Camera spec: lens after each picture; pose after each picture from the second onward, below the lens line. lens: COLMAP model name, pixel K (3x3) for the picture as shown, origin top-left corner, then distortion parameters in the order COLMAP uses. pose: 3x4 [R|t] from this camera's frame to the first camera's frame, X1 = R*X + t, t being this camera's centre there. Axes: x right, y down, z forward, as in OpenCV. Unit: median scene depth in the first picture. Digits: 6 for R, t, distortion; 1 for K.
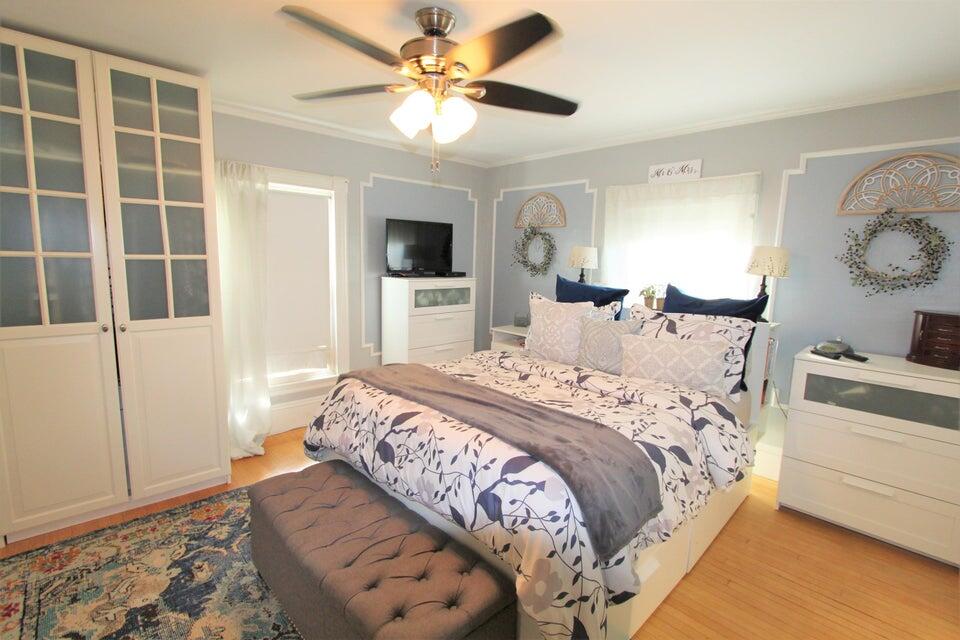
lens RADIAL K [[440.7, 0, 478.2], [0, 440.7, 317.4], [0, 0, 1]] dist [-0.013523, 0.001684]
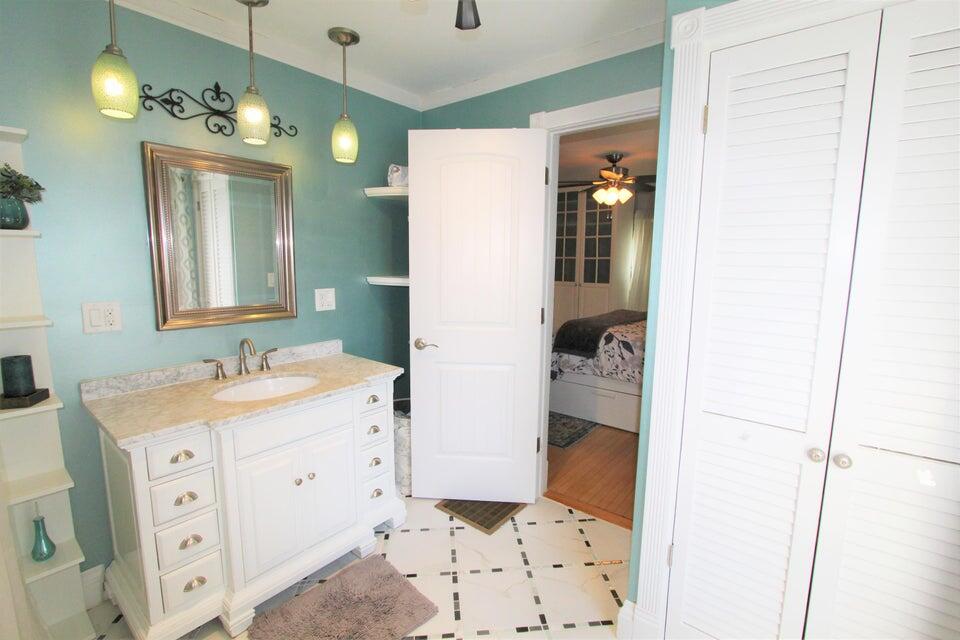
lens RADIAL K [[440.7, 0, 477.2], [0, 440.7, 320.4], [0, 0, 1]] dist [-0.013523, 0.001684]
pose [[0.138072, 0.109683, -0.984330, 1.606343], [-0.144821, 0.985403, 0.089488, 0.080859], [0.979777, 0.130196, 0.151941, -0.001004]]
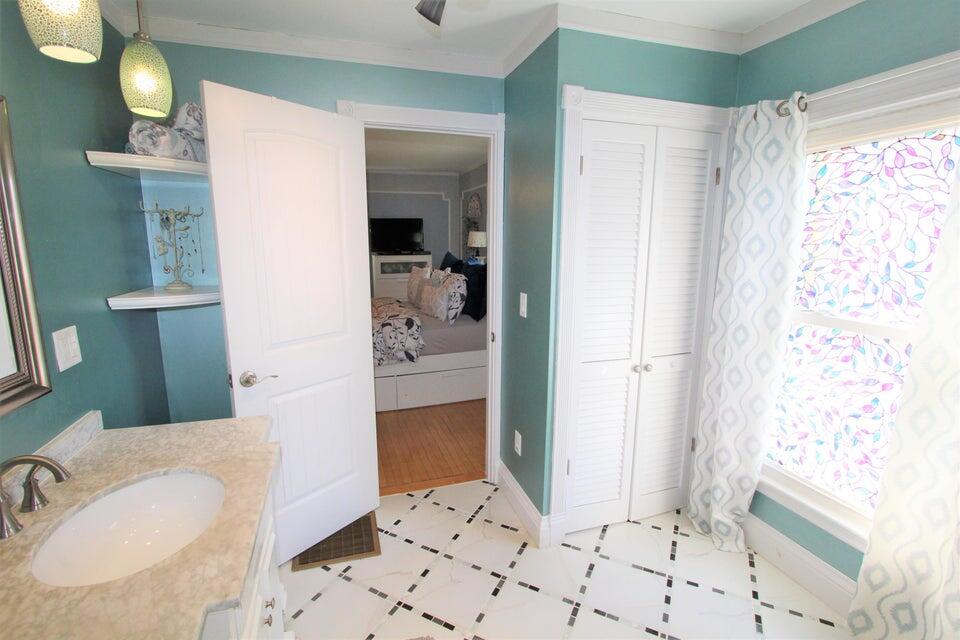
lens RADIAL K [[440.7, 0, 478.6], [0, 440.7, 320.1], [0, 0, 1]] dist [-0.013523, 0.001684]
pose [[0.902277, 0.051541, -0.428066, 1.303732], [-0.036147, 0.998377, 0.044020, 0.092943], [0.429640, -0.024245, 0.902675, -0.427773]]
